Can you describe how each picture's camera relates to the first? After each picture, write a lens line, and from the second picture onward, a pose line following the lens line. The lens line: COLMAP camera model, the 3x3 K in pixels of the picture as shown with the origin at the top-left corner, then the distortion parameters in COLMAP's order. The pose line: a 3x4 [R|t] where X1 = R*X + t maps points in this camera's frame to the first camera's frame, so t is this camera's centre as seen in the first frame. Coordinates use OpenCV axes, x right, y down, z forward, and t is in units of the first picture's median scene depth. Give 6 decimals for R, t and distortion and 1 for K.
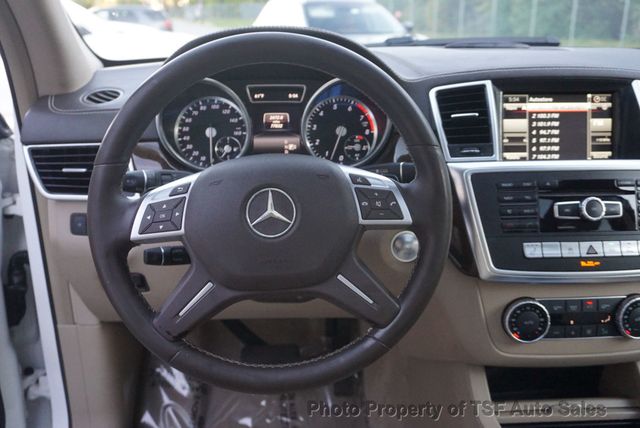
lens RADIAL K [[573.5, 0, 320.0], [0, 573.5, 214.0], [0, 0, 1]] dist [-0.005330, -0.007056]
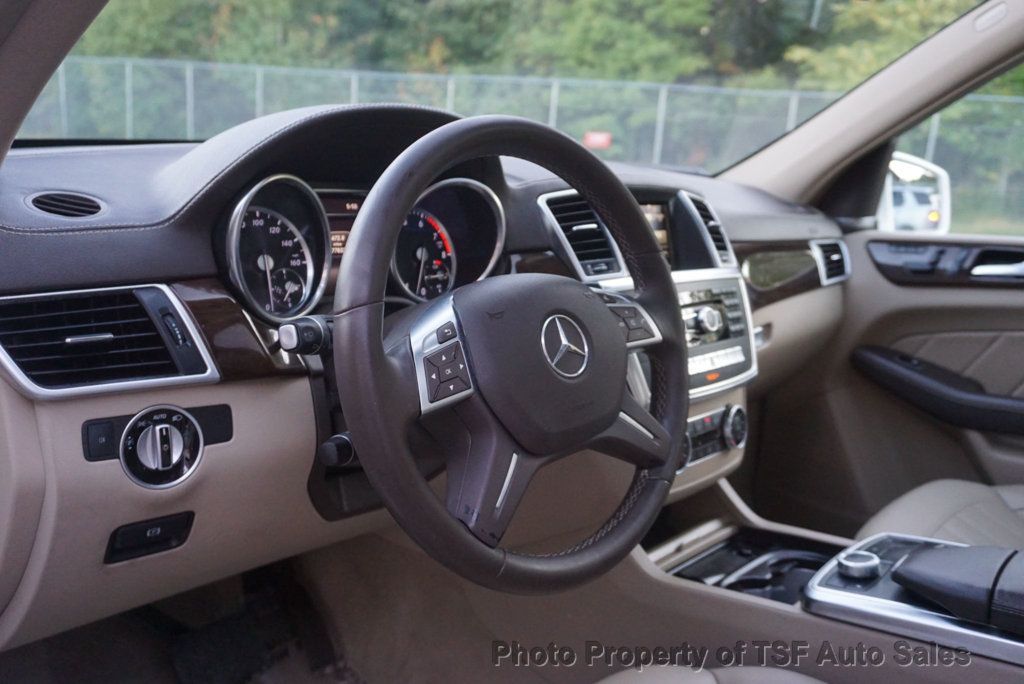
lens RADIAL K [[890.1, 0, 512.1], [0, 890.1, 321.0], [0, 0, 1]] dist [-0.000031, -0.001328]
pose [[0.703479, -0.083921, 0.705744, -0.680397], [0.156353, 0.986951, -0.038492, -0.000569], [-0.693305, 0.137424, 0.707420, 0.136723]]
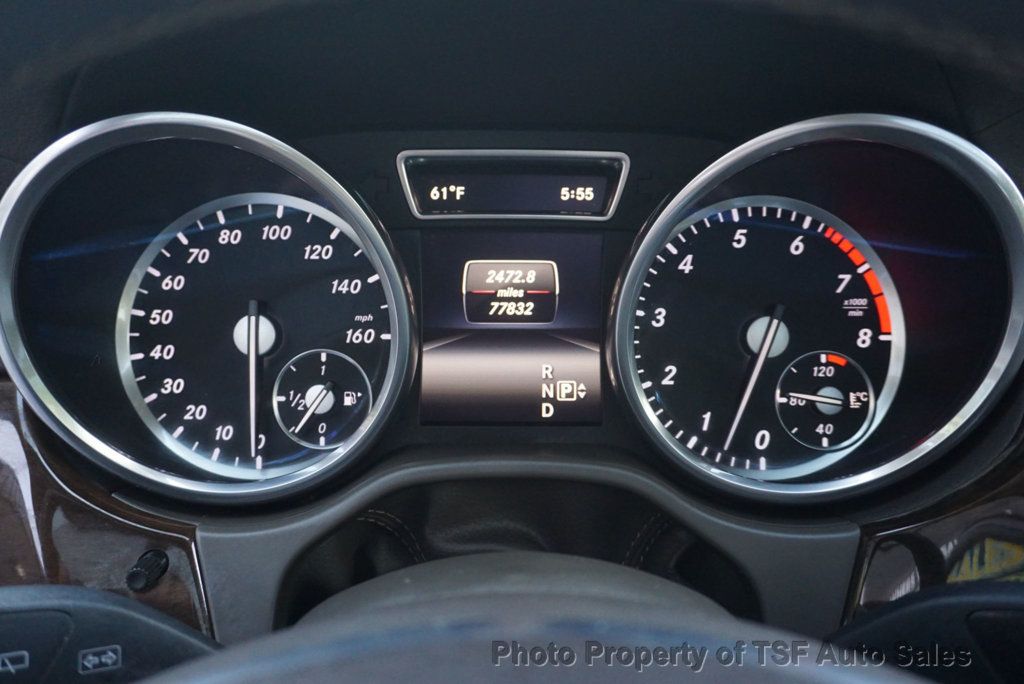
lens RADIAL K [[917.7, 0, 512.0], [0, 917.7, 342.0], [0, 0, 1]] dist [-0.005330, -0.007056]
pose [[0.999401, 0.017562, -0.029817, -0.063256], [-0.018356, 0.999479, -0.026561, -0.128569], [0.029335, 0.027093, 0.999202, 0.590304]]
